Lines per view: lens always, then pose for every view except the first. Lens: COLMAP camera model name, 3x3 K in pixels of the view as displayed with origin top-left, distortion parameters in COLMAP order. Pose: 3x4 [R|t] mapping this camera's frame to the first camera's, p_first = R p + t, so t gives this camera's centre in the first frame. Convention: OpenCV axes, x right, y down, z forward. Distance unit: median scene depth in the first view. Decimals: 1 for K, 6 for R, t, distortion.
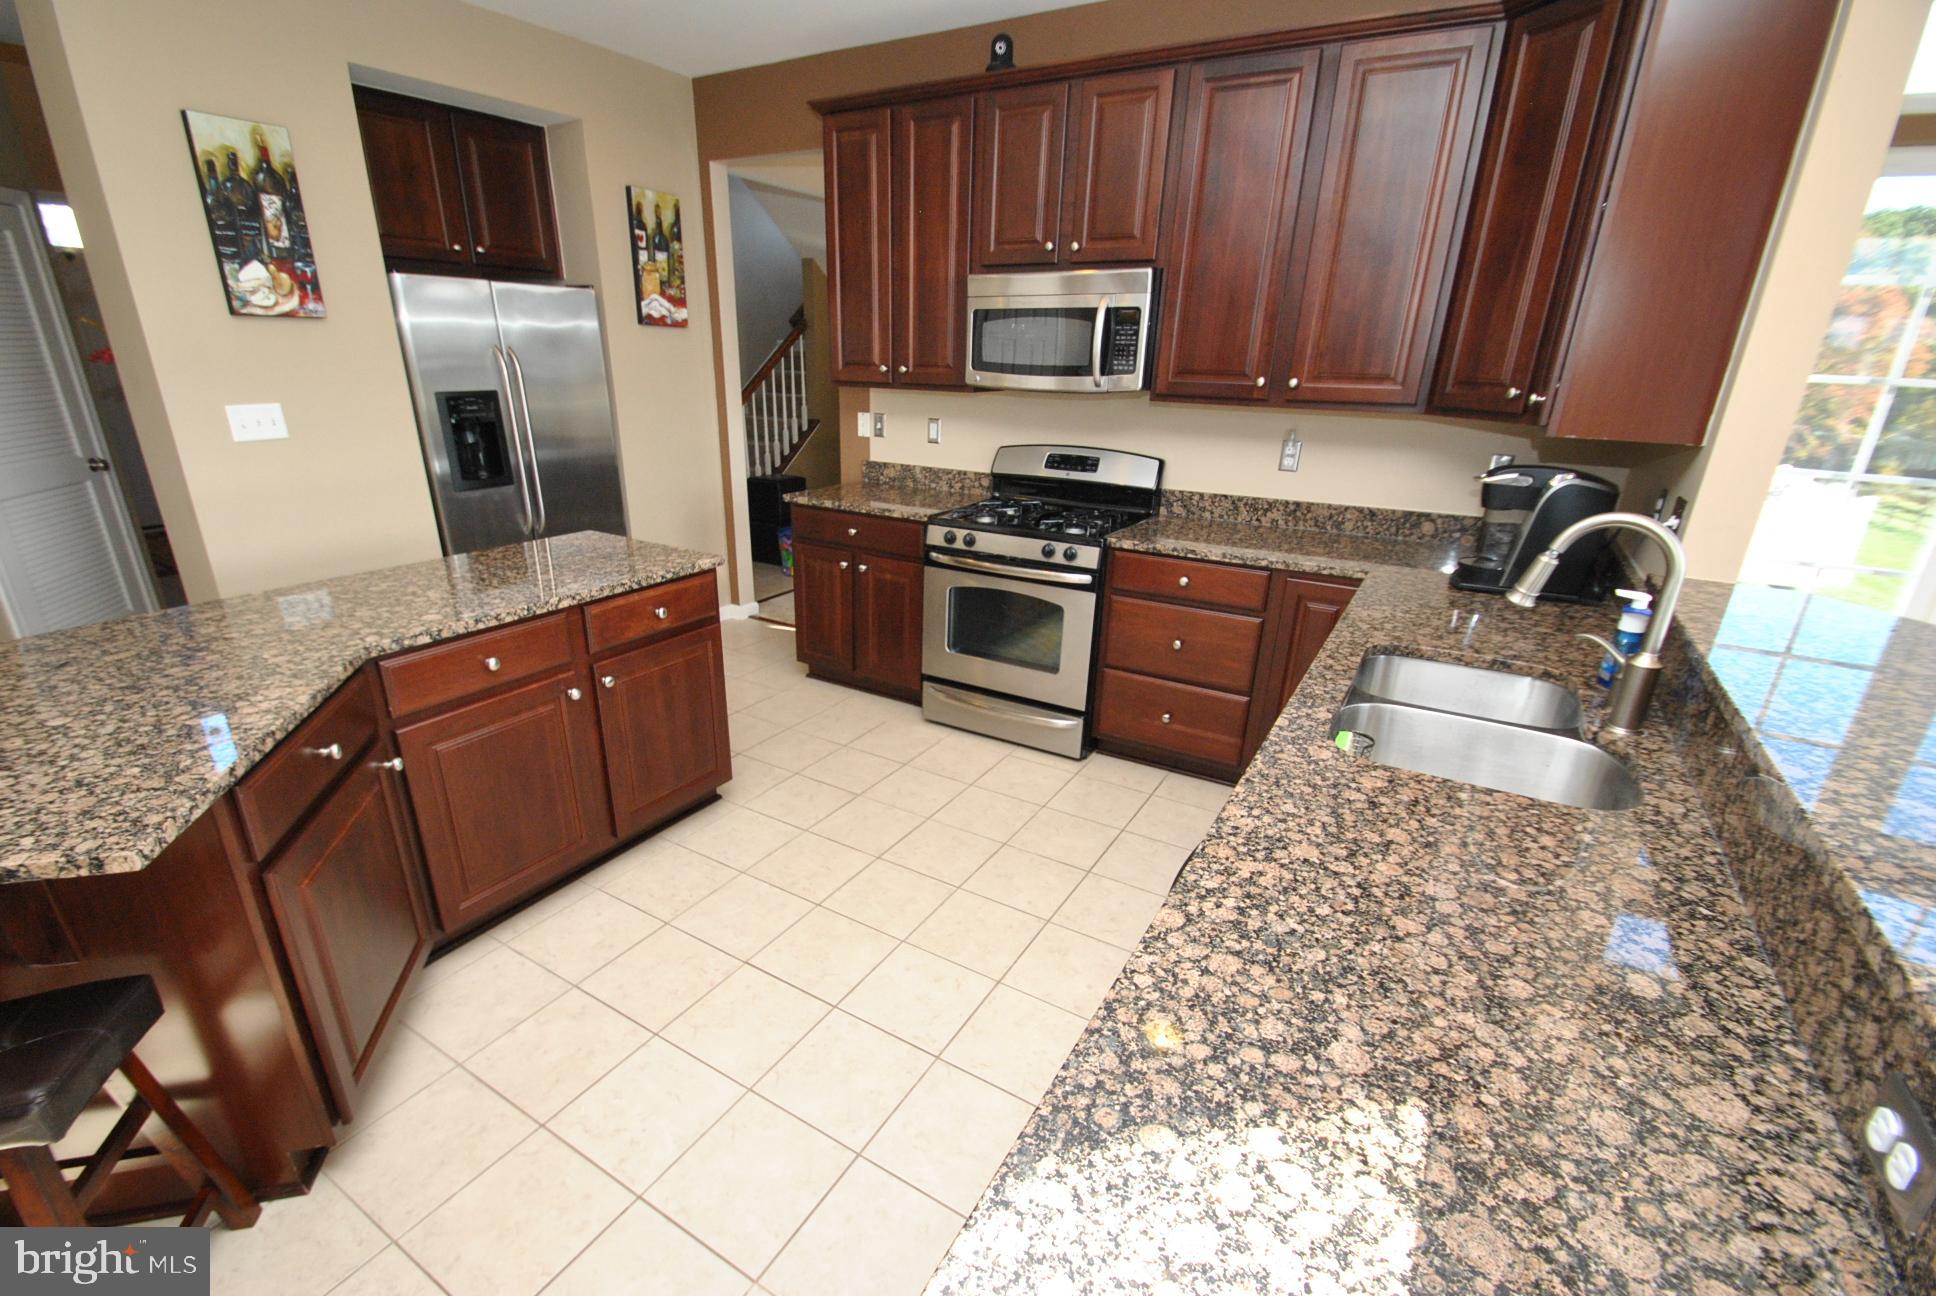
lens RADIAL K [[848.3, 0, 933.1], [0, 848.3, 700.1], [0, 0, 1]] dist [0.003399, -0.010068]
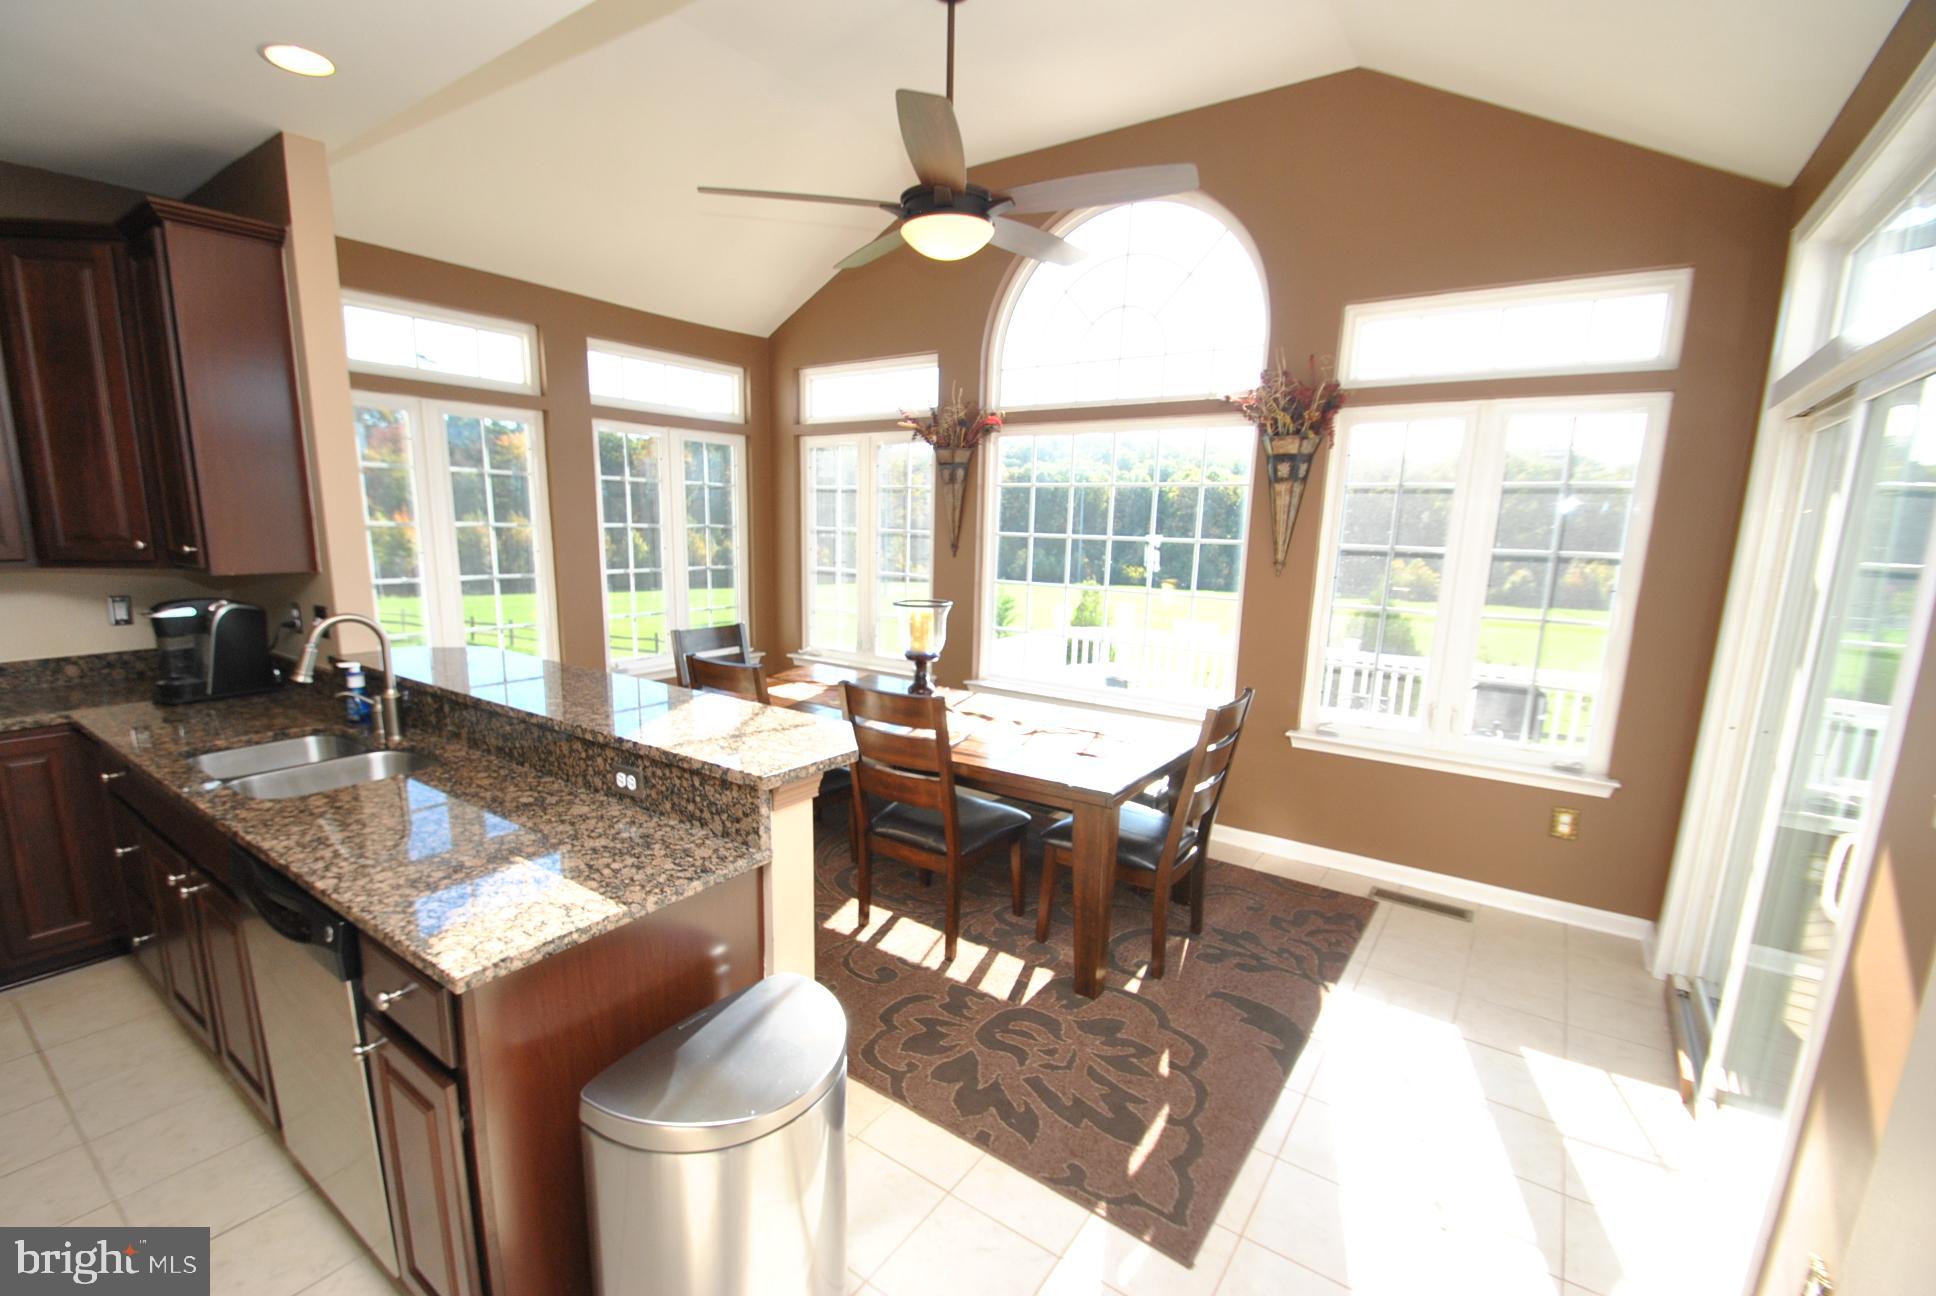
lens RADIAL K [[848.3, 0, 933.1], [0, 848.3, 700.1], [0, 0, 1]] dist [0.003399, -0.010068]
pose [[0.079277, -0.225000, 0.971128, -0.343580], [0.360927, 0.914576, 0.182433, 0.022063], [-0.929218, 0.336044, 0.153714, -0.124074]]
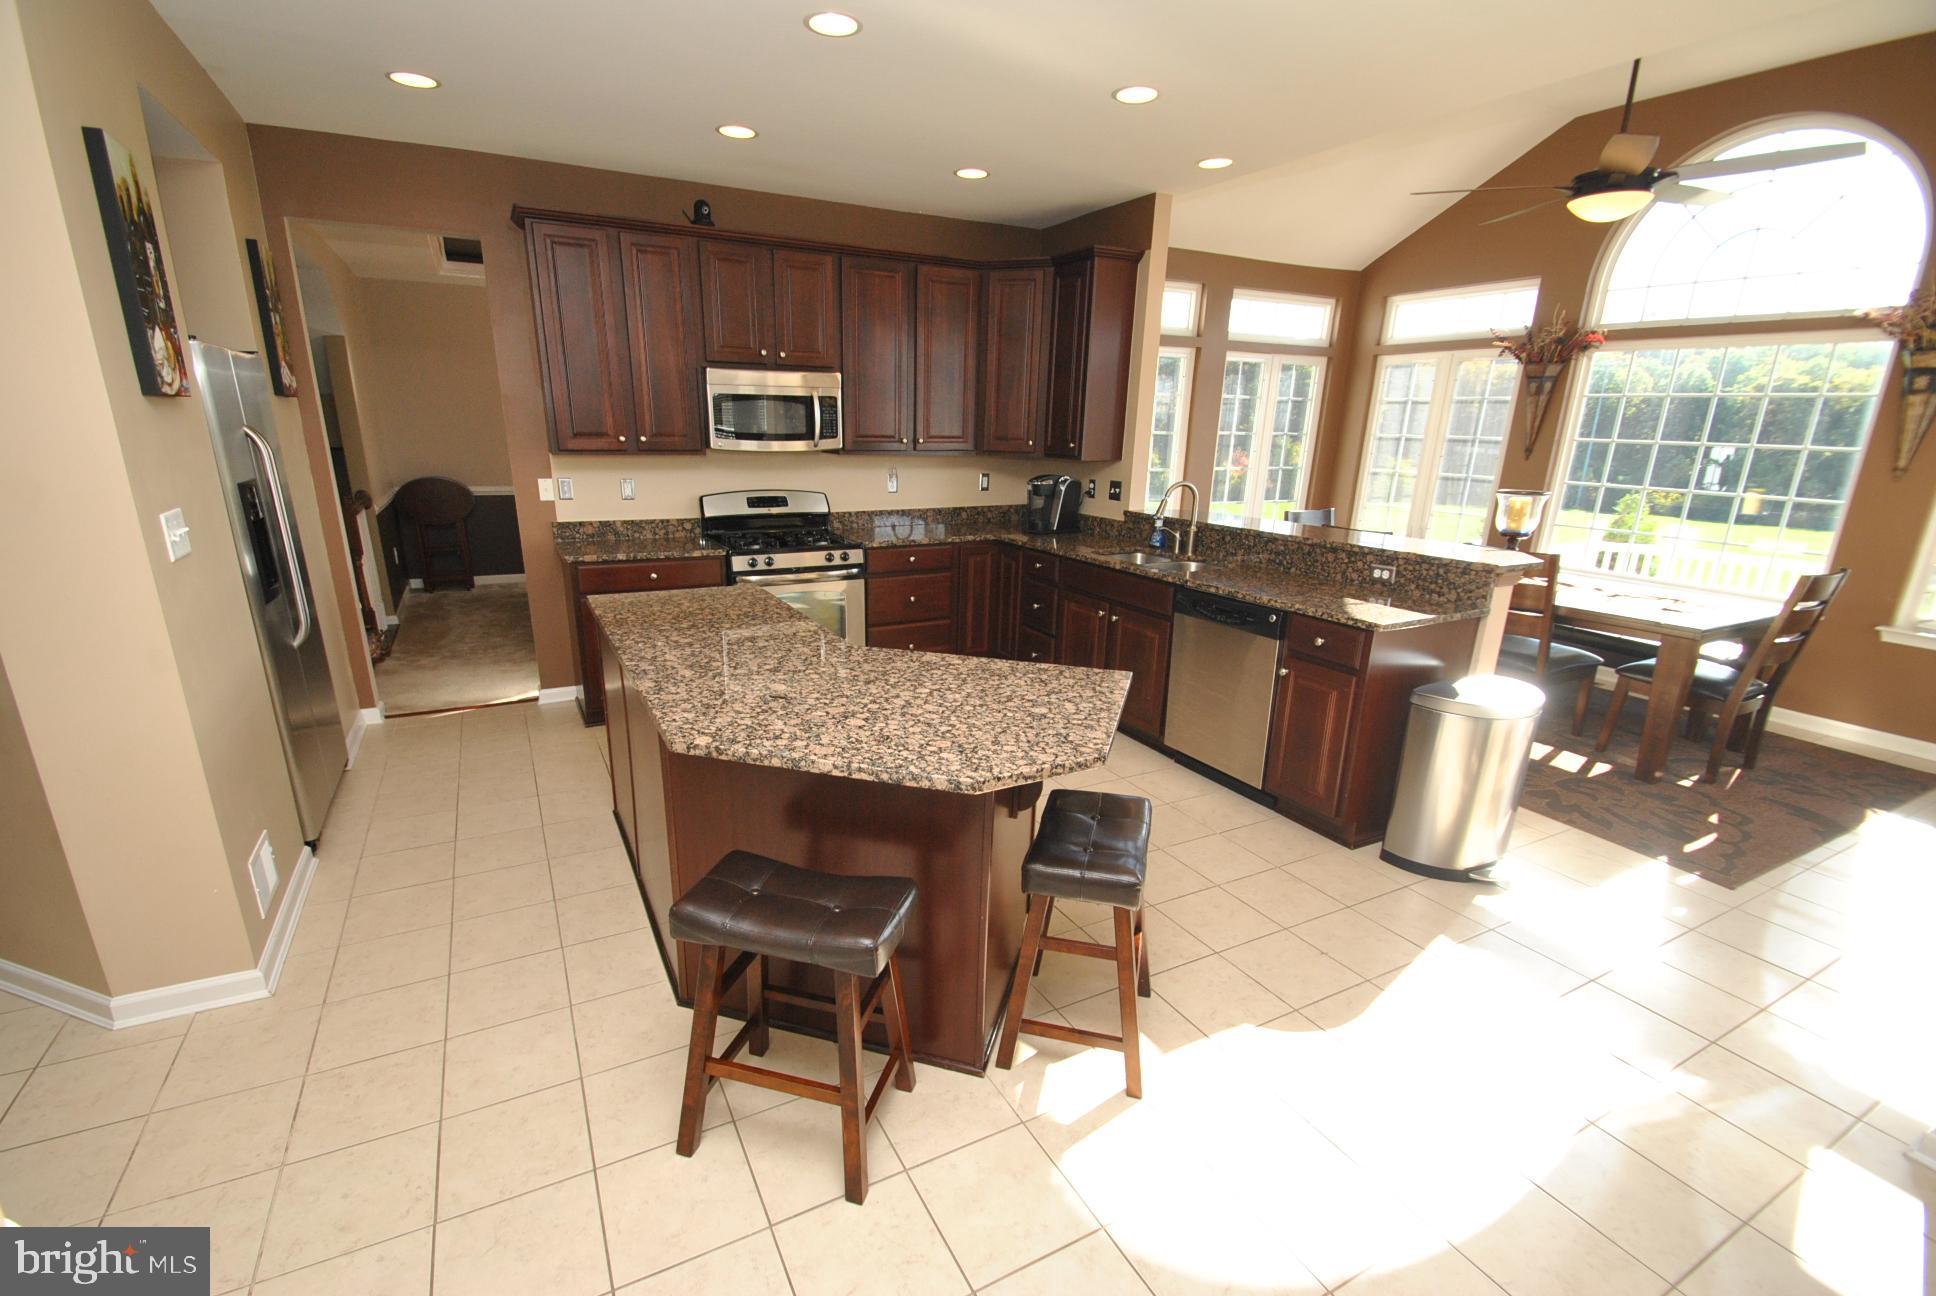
lens RADIAL K [[848.3, 0, 933.1], [0, 848.3, 700.1], [0, 0, 1]] dist [0.003399, -0.010068]
pose [[0.519077, -0.277536, 0.808414, -1.075149], [0.320856, 0.939916, 0.116663, -0.061193], [-0.792219, 0.198827, 0.576938, 0.066063]]
